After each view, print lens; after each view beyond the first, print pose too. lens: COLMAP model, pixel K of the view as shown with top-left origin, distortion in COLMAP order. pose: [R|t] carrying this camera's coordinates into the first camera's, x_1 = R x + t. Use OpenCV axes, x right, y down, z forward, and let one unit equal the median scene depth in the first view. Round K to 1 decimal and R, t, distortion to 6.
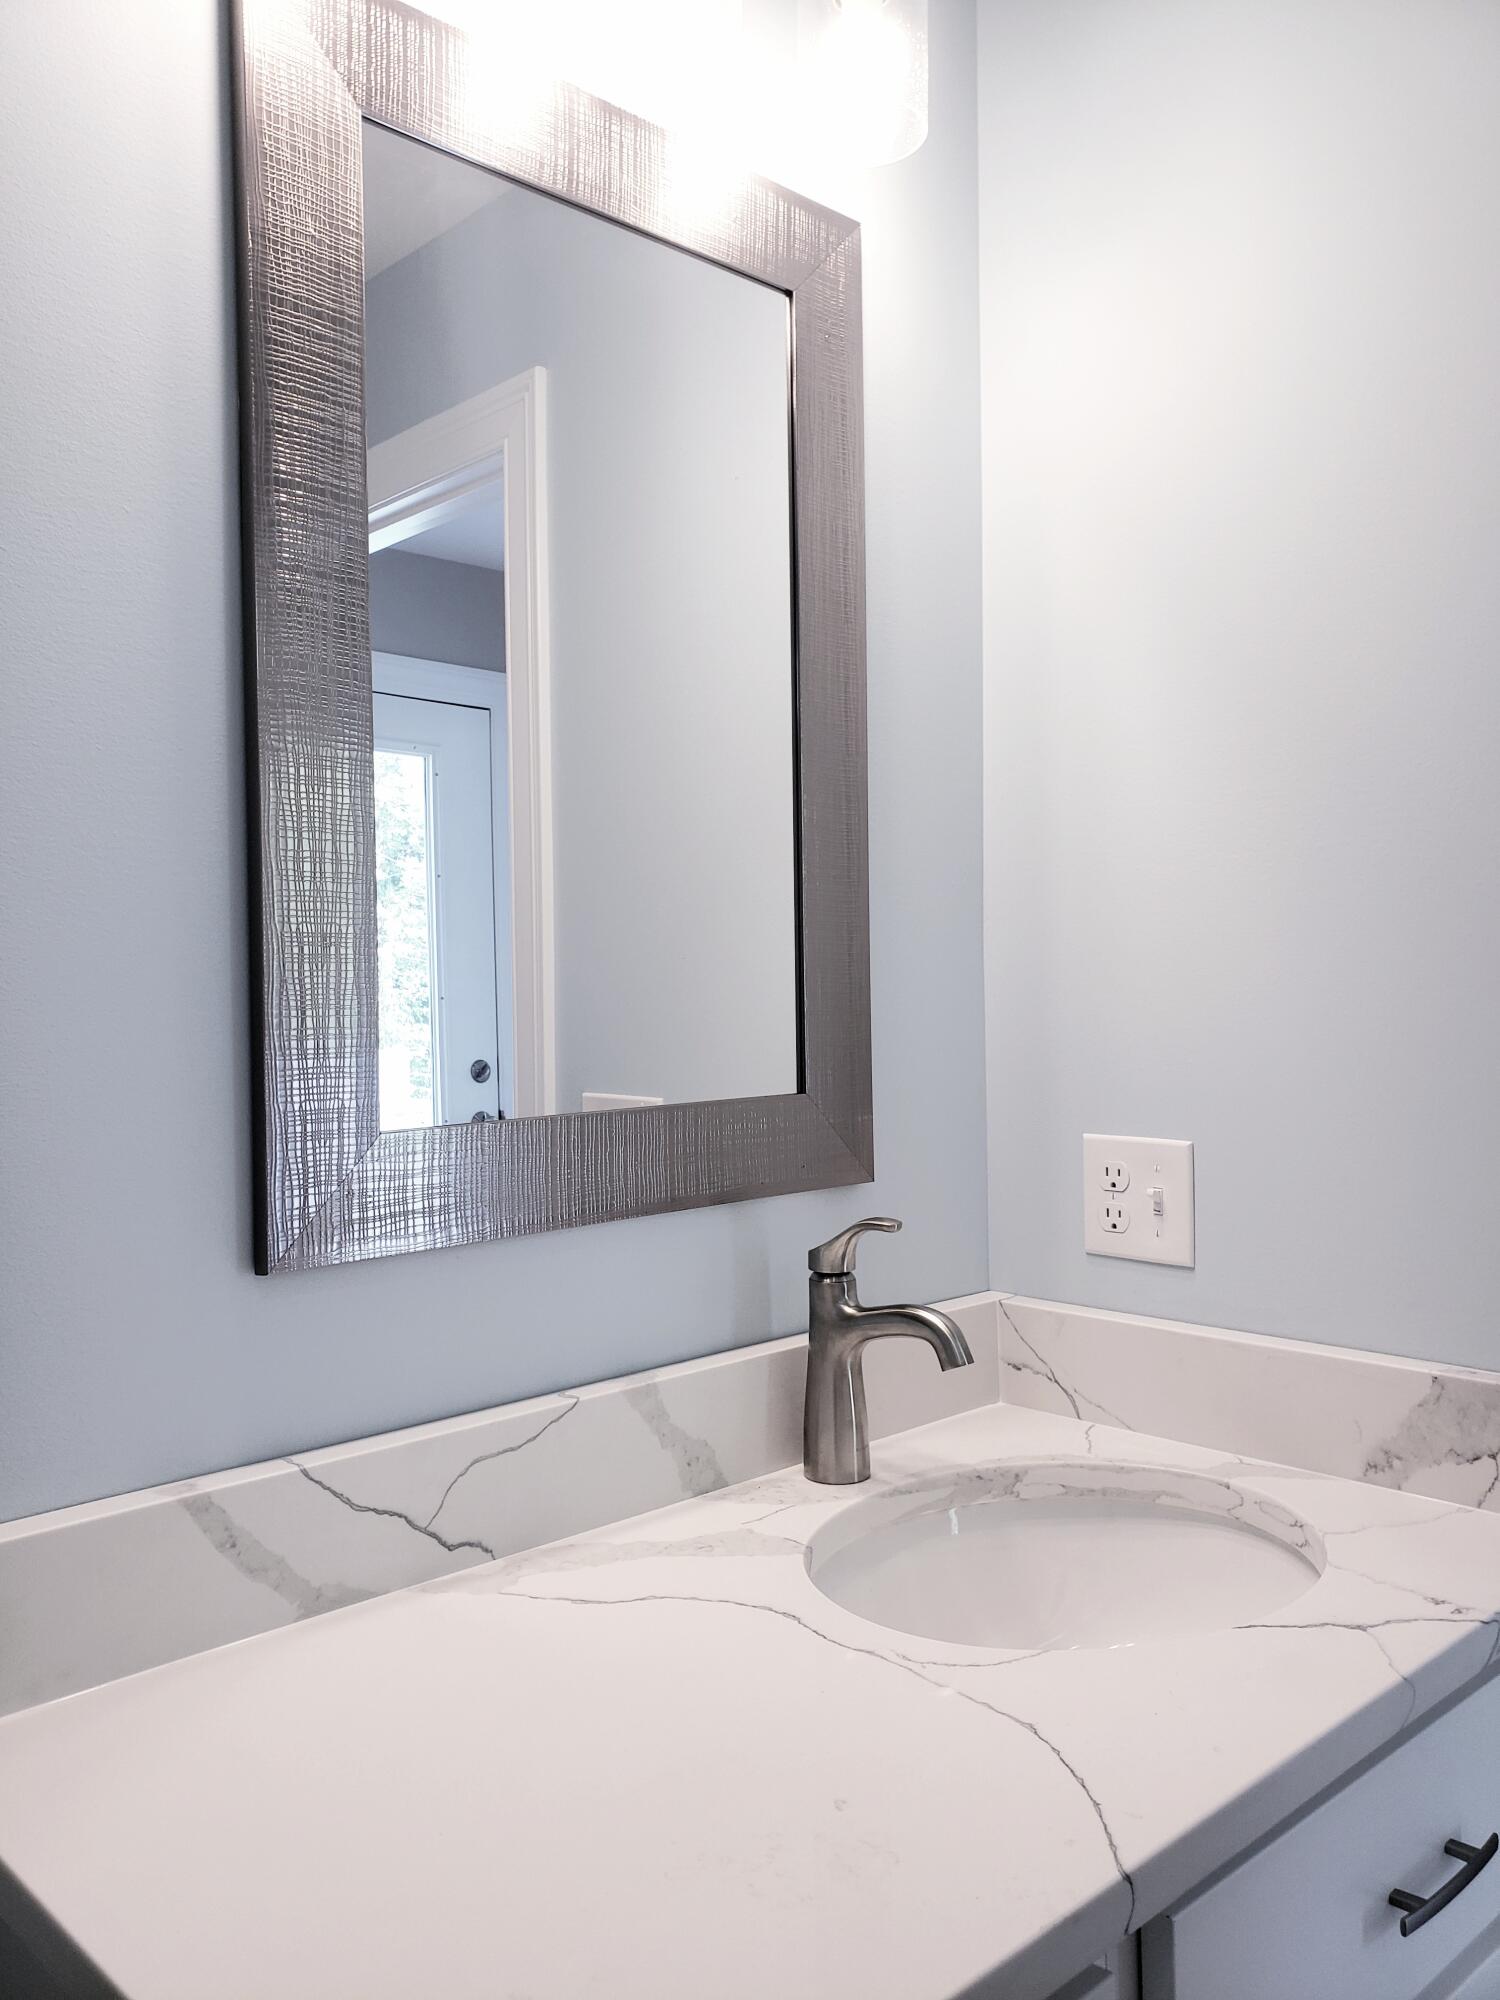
lens RADIAL K [[1552.4, 0, 750.0], [0, 1552.4, 1000.0], [0, 0, 1]] dist [0.014629, -0.002641]
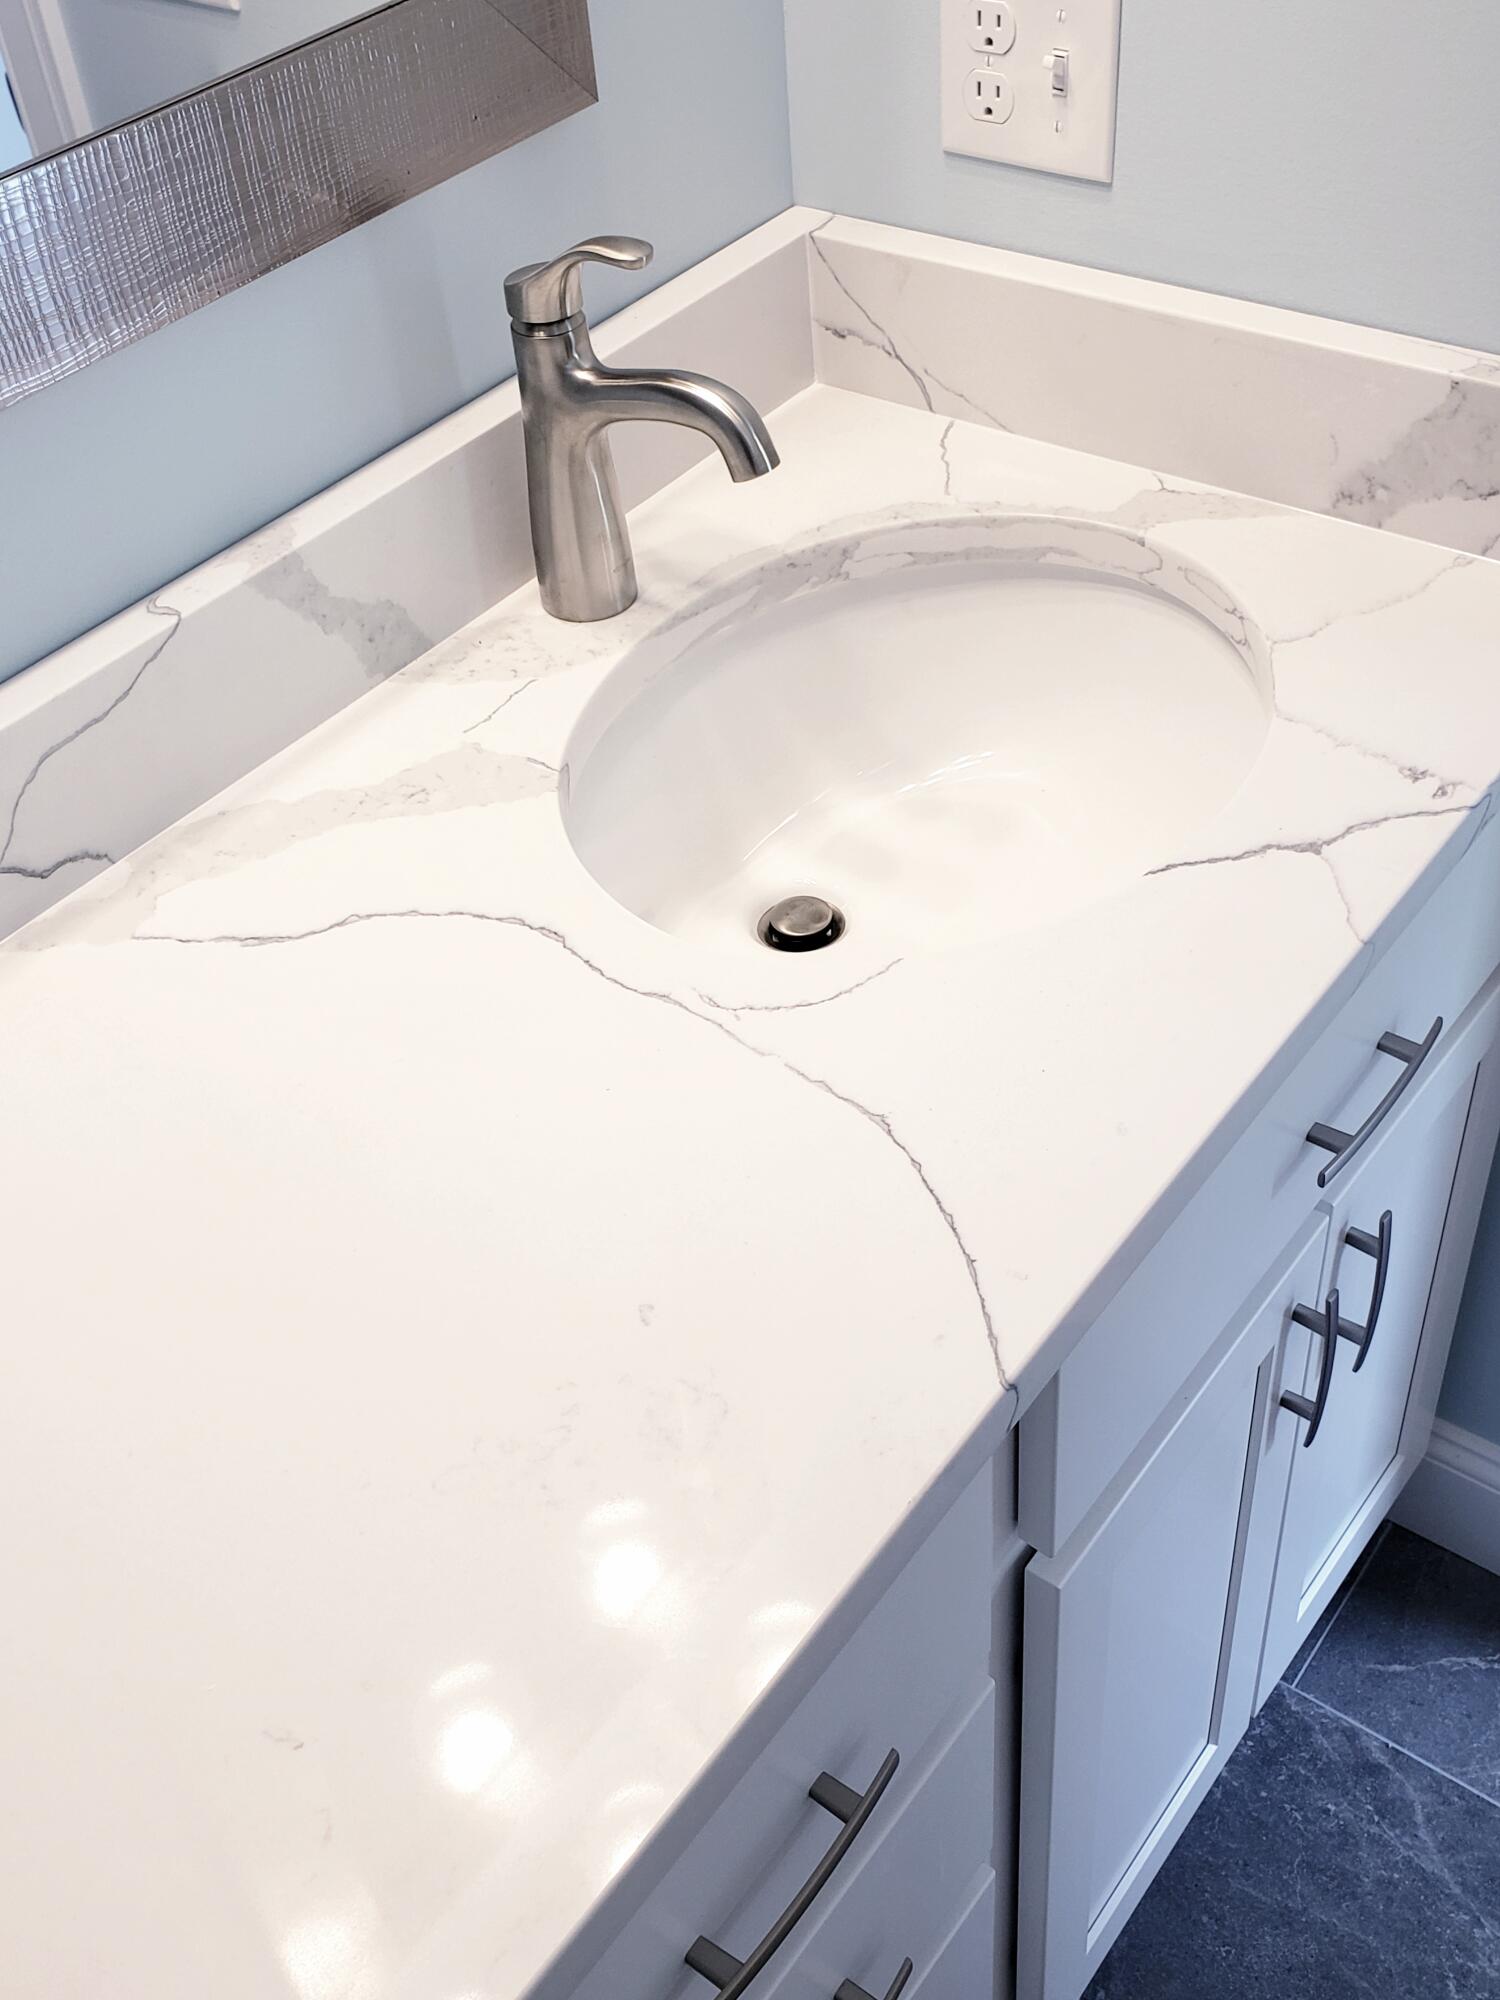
lens RADIAL K [[2026.0, 0, 735.4], [0, 2026.0, 954.6], [0, 0, 1]] dist [0.221166, -0.721781]
pose [[0.987209, -0.142503, 0.071487, 0.033223], [0.059646, 0.745957, 0.663318, -0.175361], [-0.147851, -0.650570, 0.744916, 0.216720]]
